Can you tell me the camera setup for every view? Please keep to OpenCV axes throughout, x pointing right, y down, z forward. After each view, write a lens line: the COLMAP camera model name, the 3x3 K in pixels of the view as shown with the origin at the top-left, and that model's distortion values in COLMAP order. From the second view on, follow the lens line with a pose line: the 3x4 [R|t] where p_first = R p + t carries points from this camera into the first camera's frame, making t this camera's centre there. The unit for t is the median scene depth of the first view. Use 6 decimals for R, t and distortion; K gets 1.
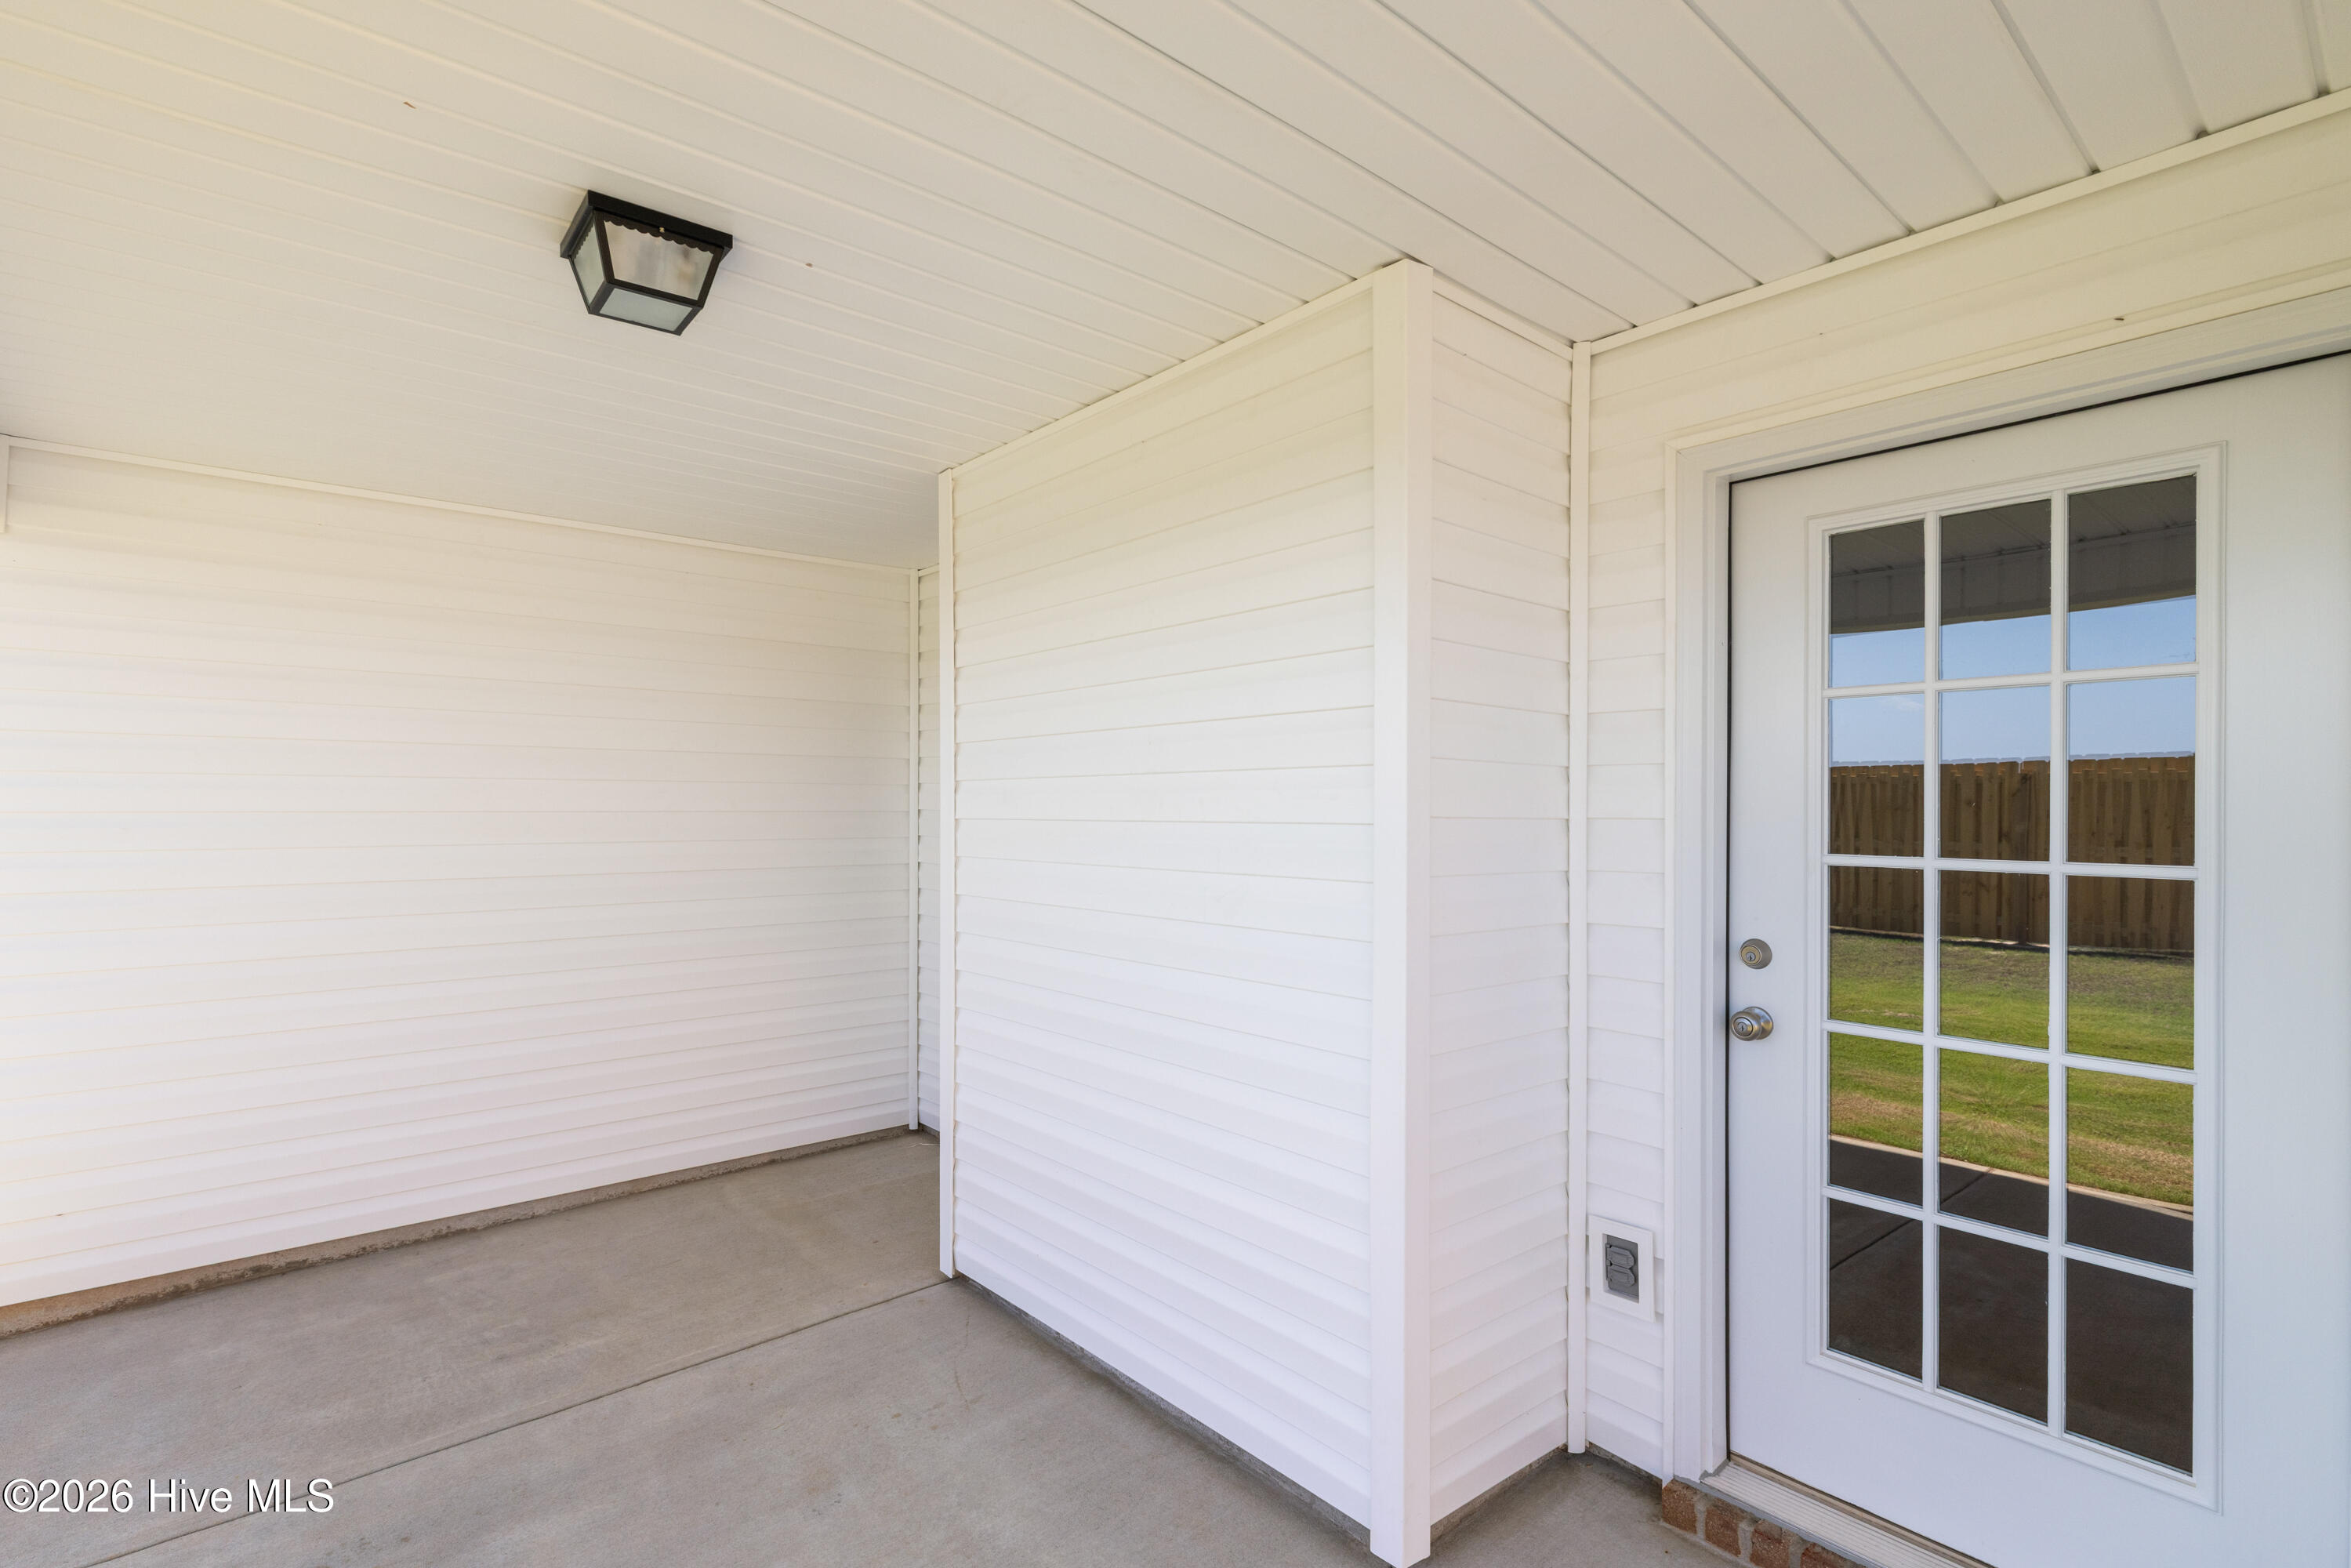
lens RADIAL K [[1099.4, 0, 1162.6], [0, 1099.4, 795.1], [0, 0, 1]] dist [-0.001432, -0.000185]
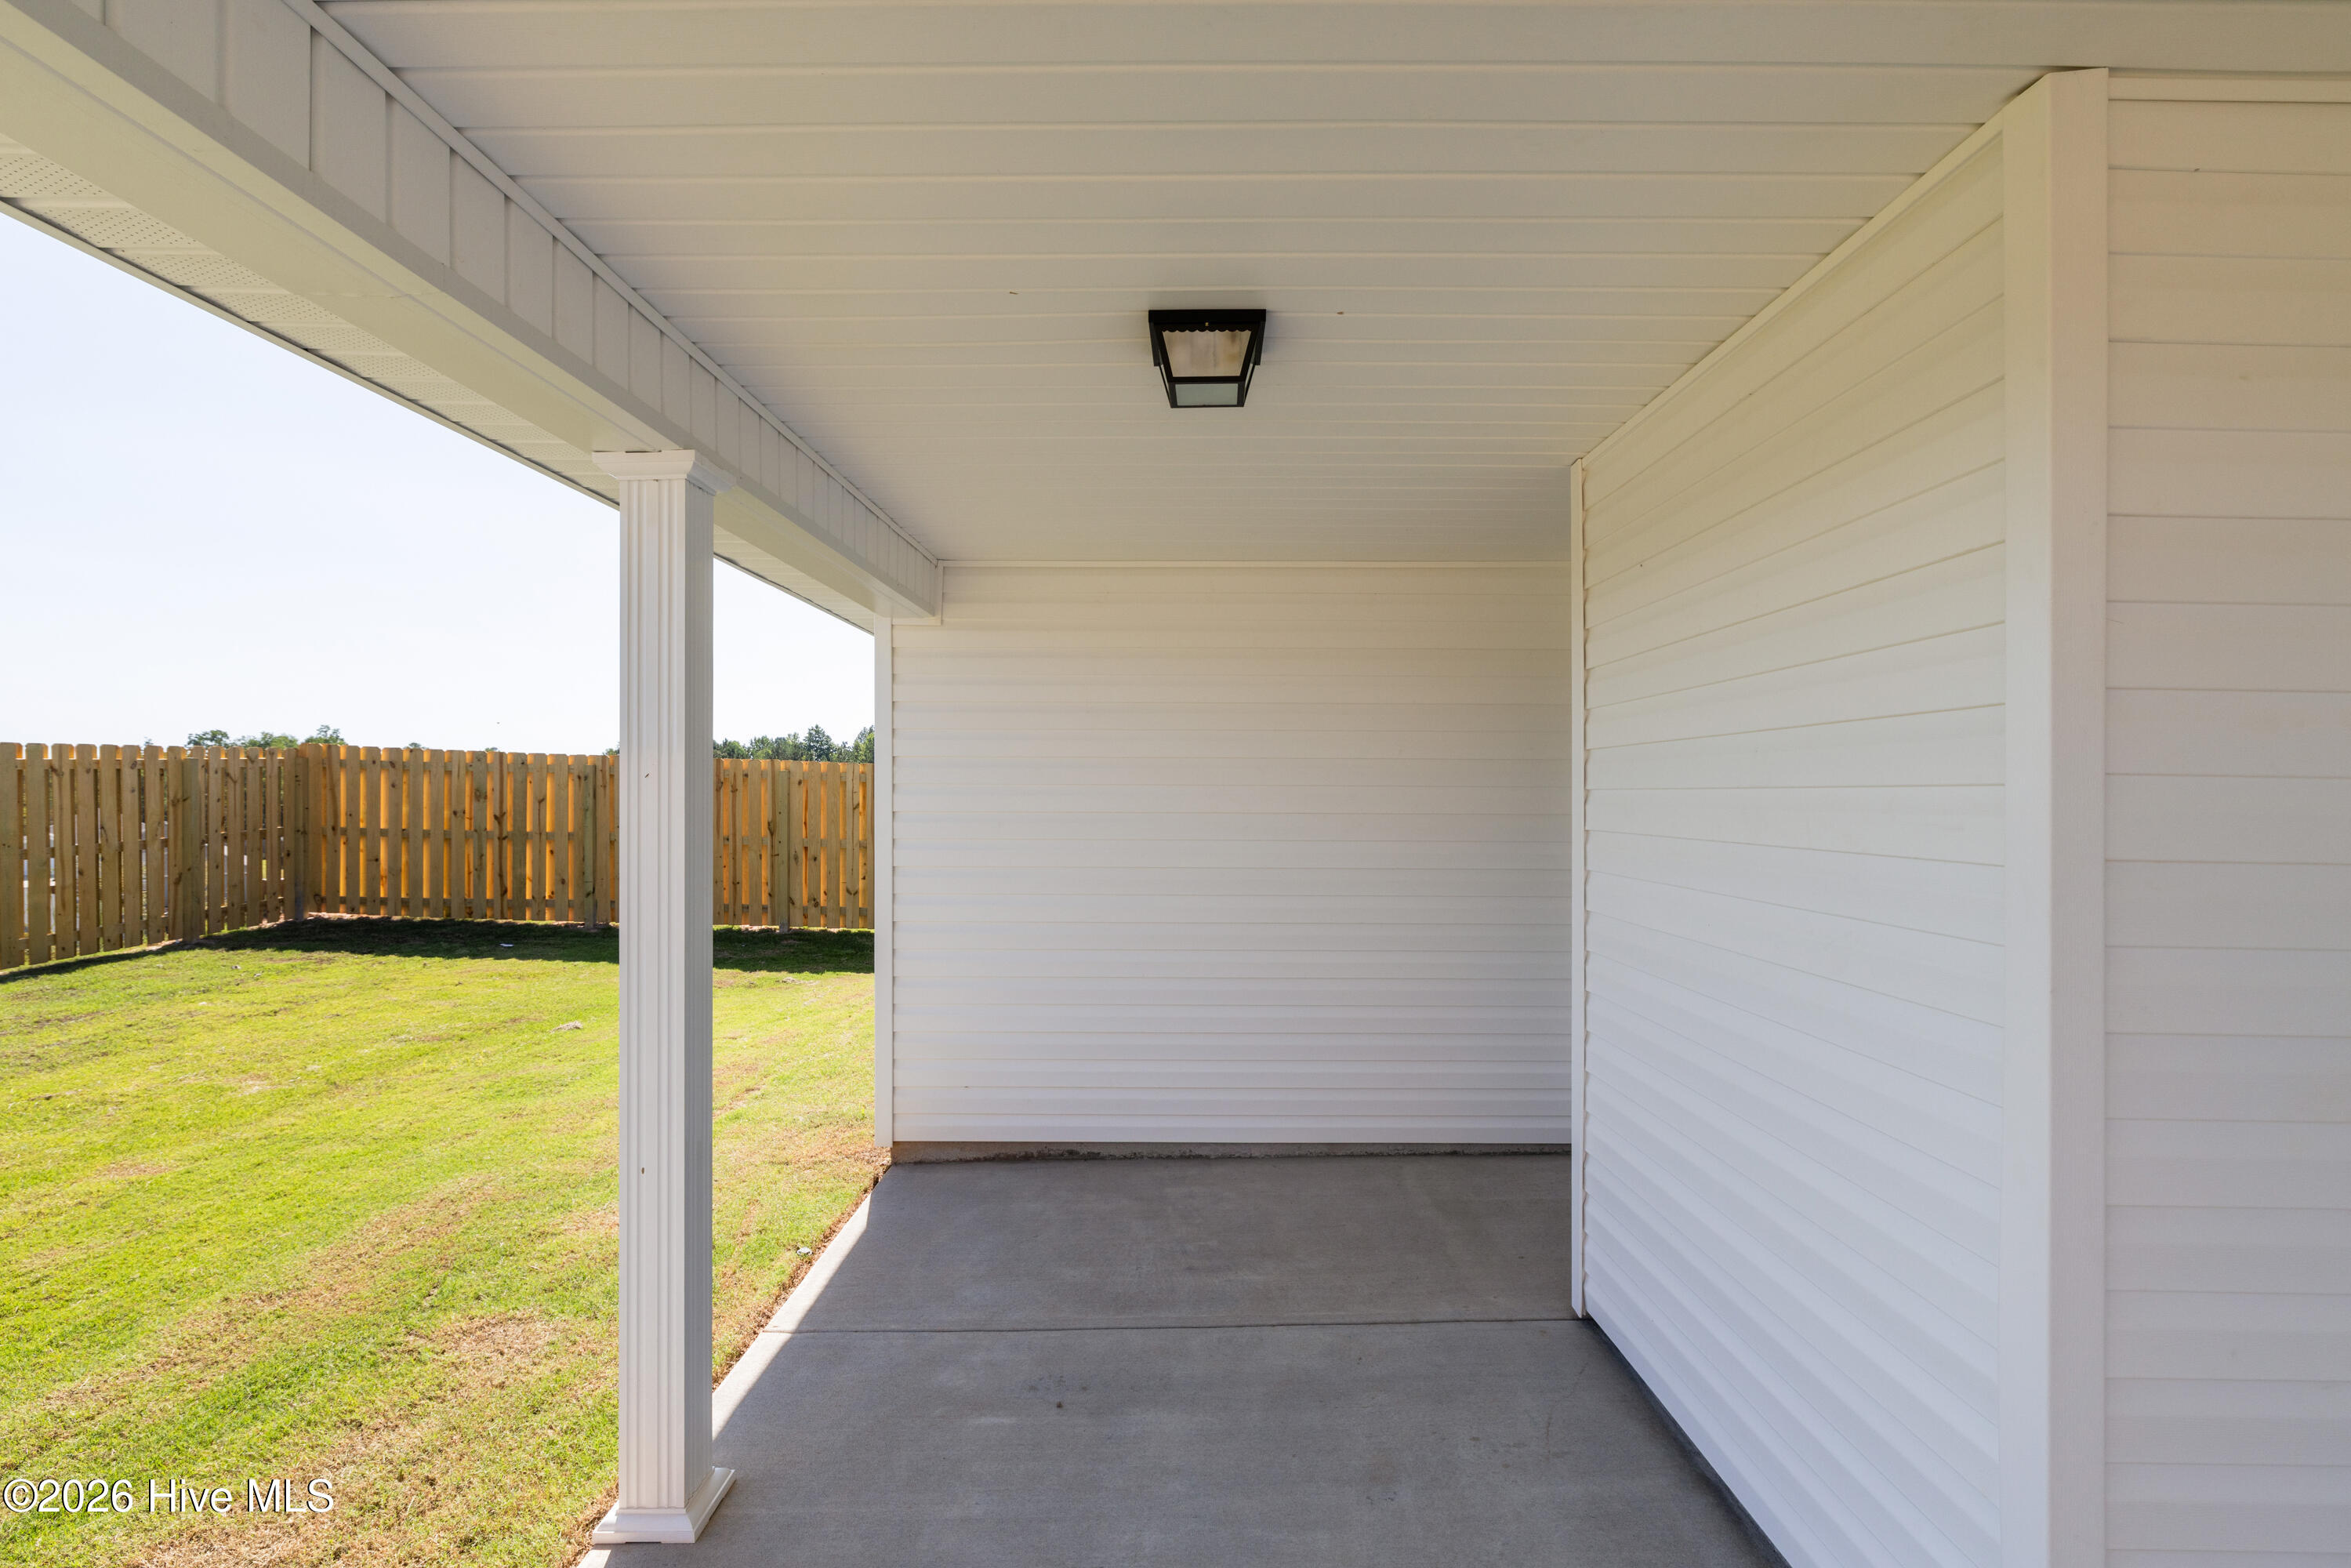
lens RADIAL K [[1099.4, 0, 1183.4], [0, 1099.4, 780.2], [0, 0, 1]] dist [-0.001432, -0.000185]
pose [[0.765165, -0.005596, -0.643809, 0.163958], [0.005075, 0.999984, -0.002661, -0.021394], [0.643814, -0.001231, 0.765181, 0.064193]]
